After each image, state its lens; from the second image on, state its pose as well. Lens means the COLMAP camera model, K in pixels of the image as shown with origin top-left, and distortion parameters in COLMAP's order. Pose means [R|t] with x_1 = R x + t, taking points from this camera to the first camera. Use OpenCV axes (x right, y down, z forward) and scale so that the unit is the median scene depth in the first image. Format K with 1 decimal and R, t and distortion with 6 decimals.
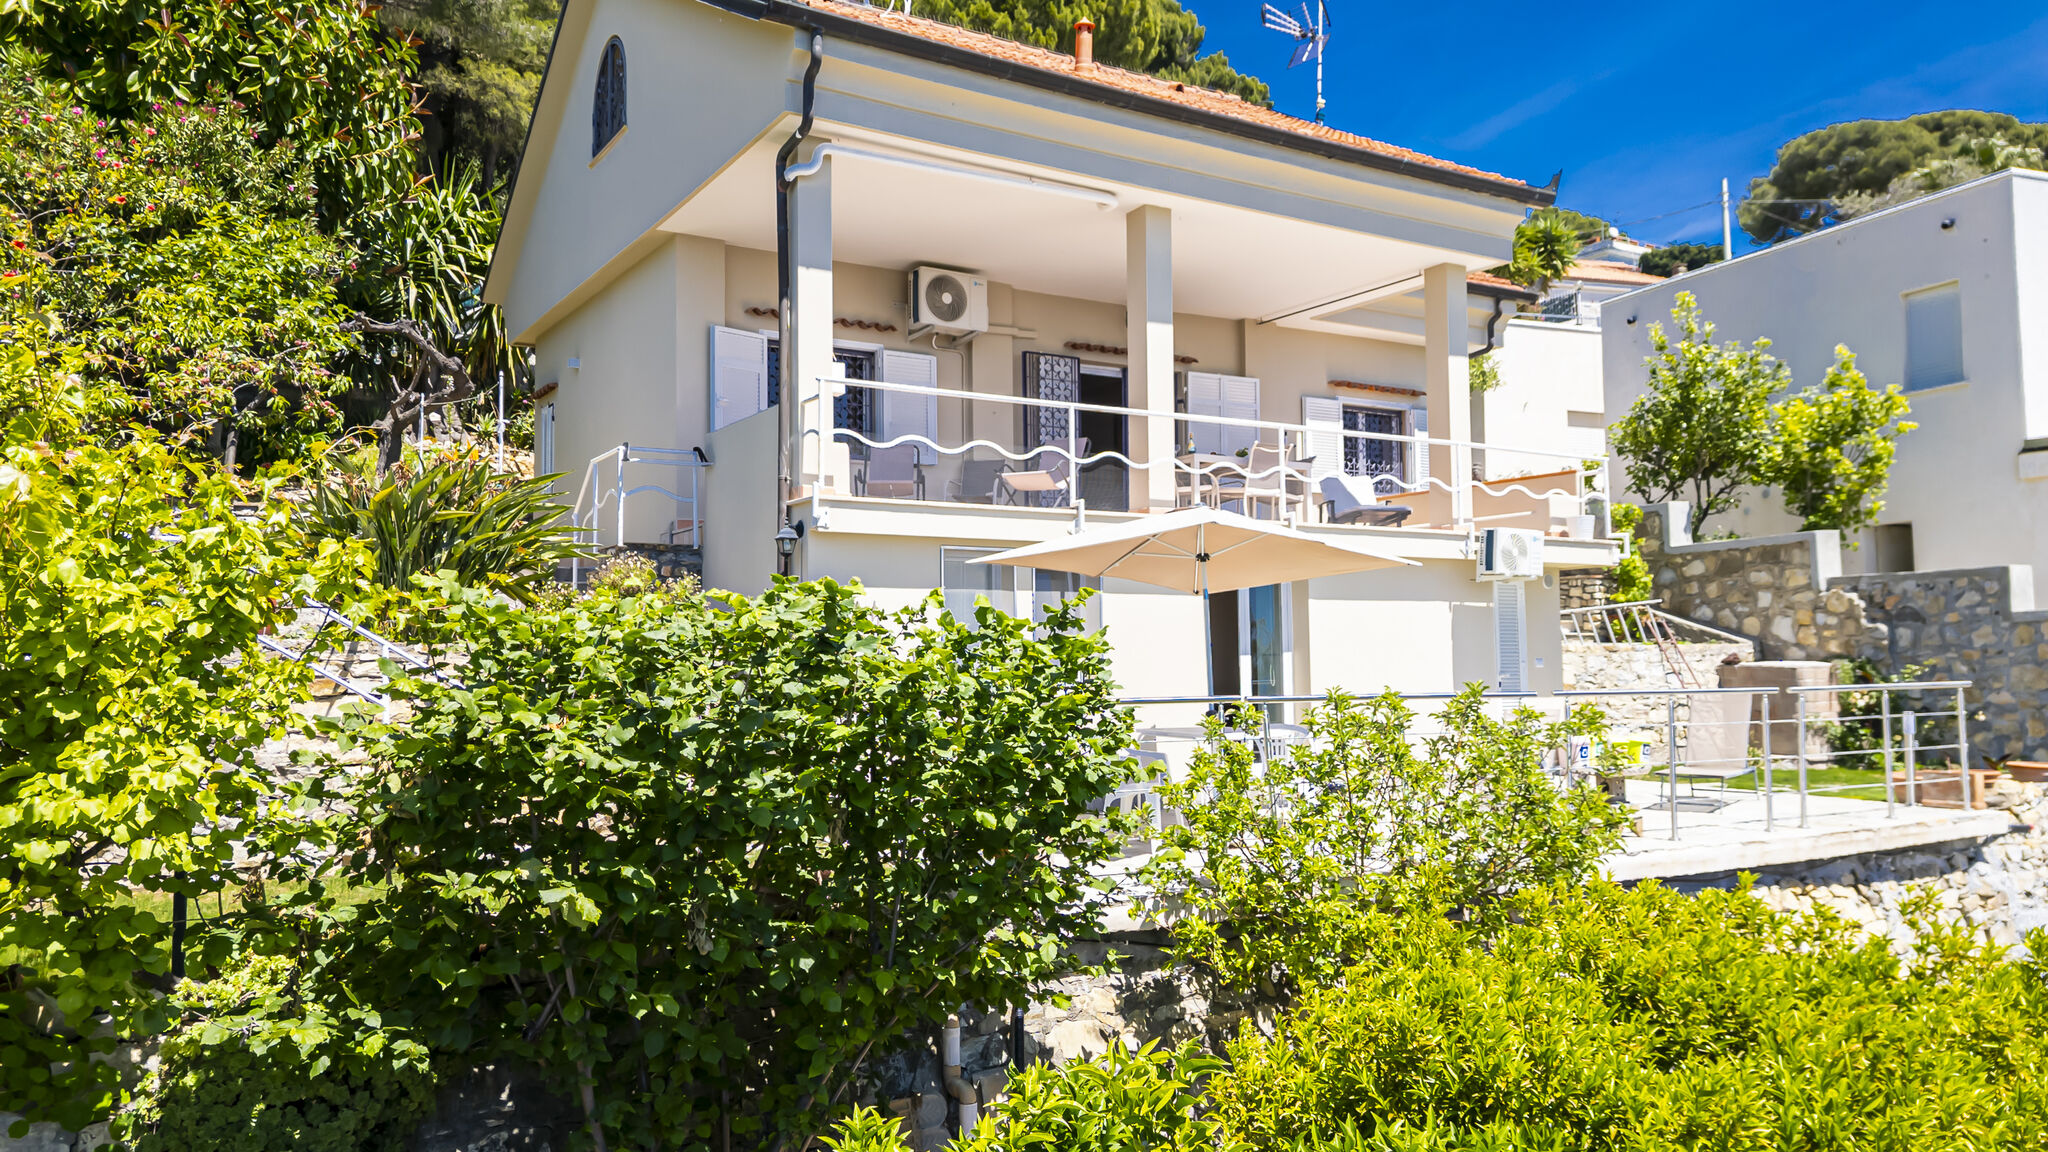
lens RADIAL K [[1500.5, 0, 989.9], [0, 1500.5, 574.3], [0, 0, 1]] dist [0.100785, -0.114999]
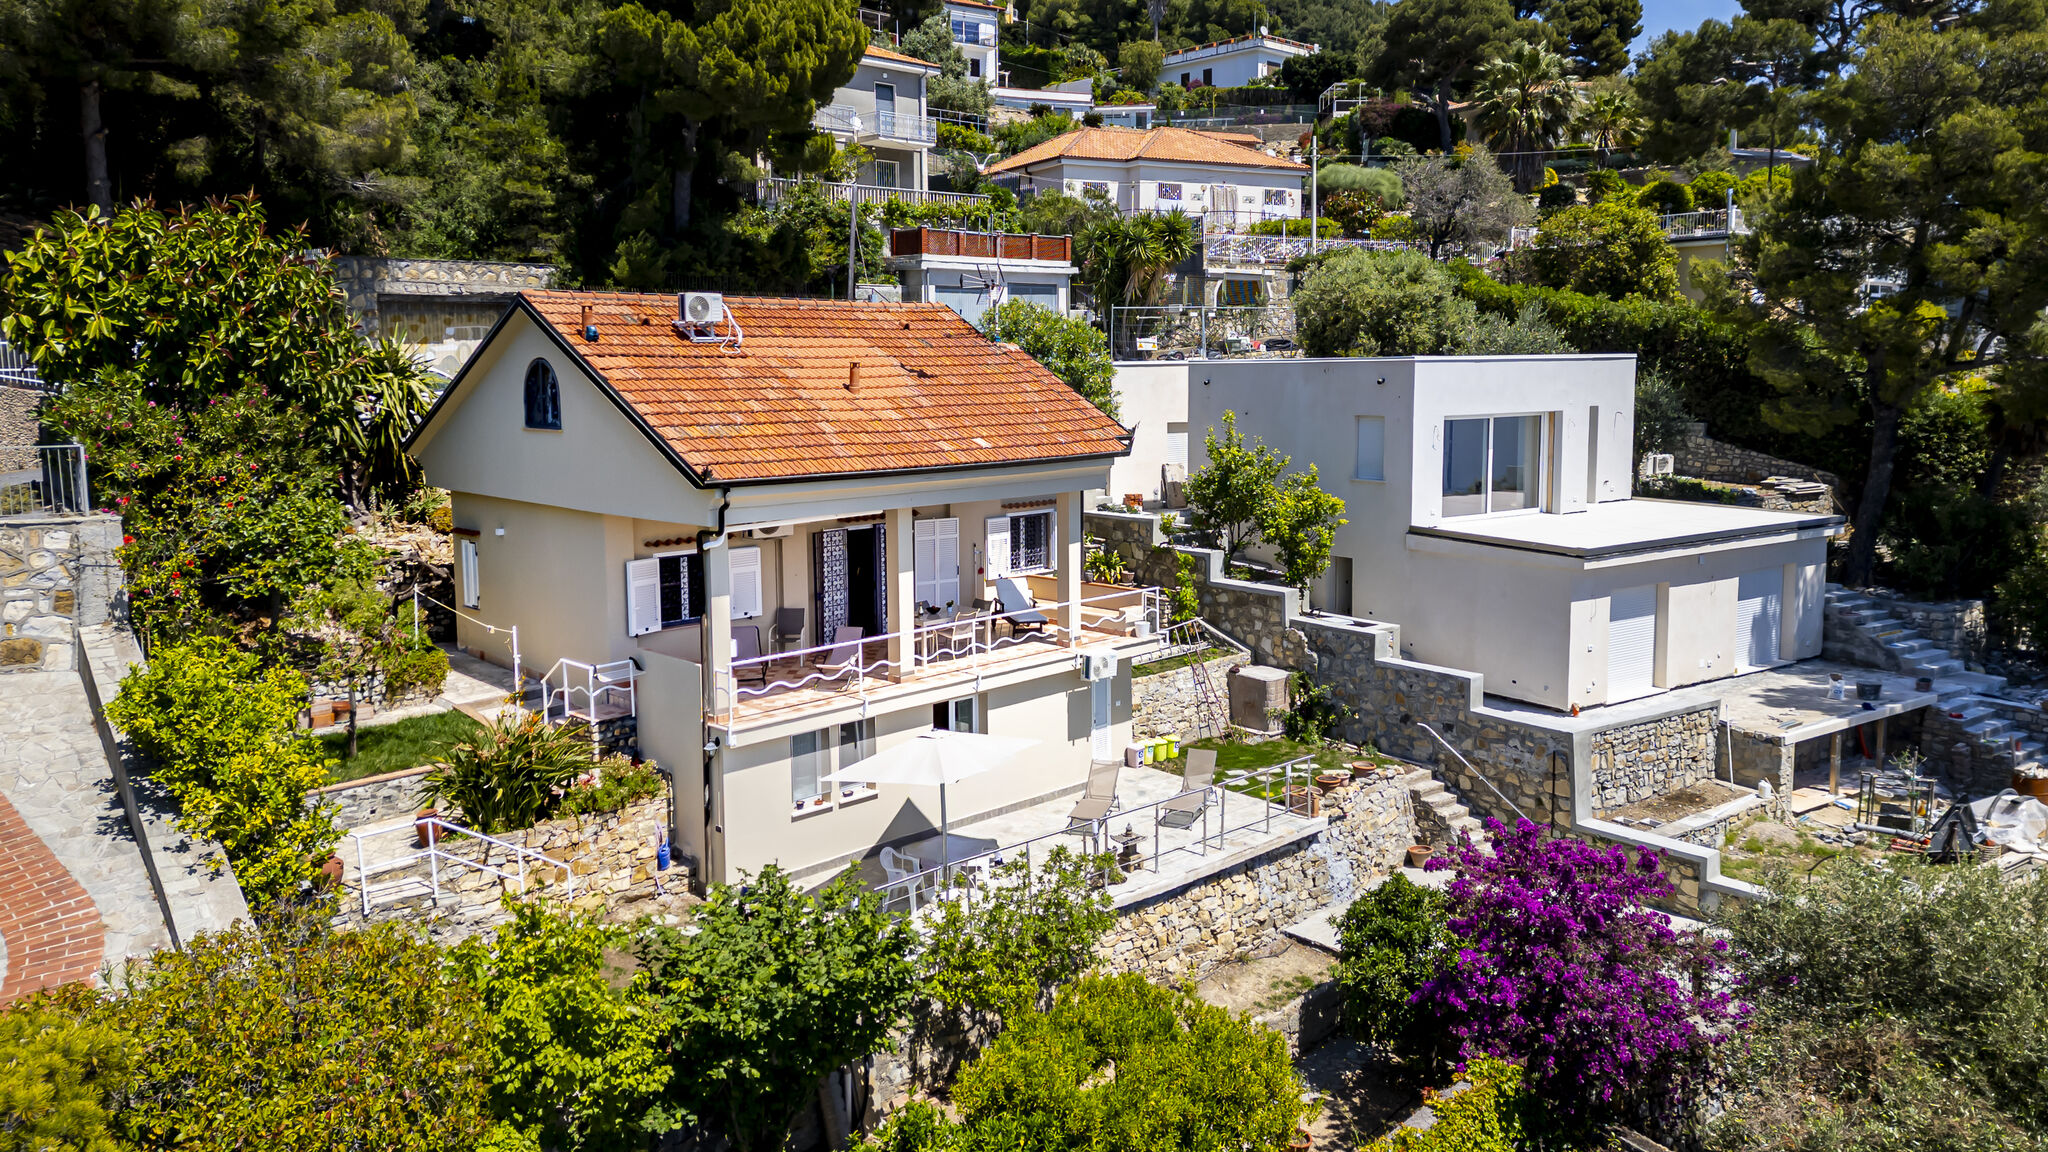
lens RADIAL K [[1500.5, 0, 989.9], [0, 1500.5, 574.3], [0, 0, 1]] dist [0.100785, -0.114999]
pose [[0.978568, -0.033878, 0.203119, -0.104208], [-0.007479, 0.979877, 0.199463, -0.373795], [-0.205789, -0.196708, 0.958622, -0.497832]]
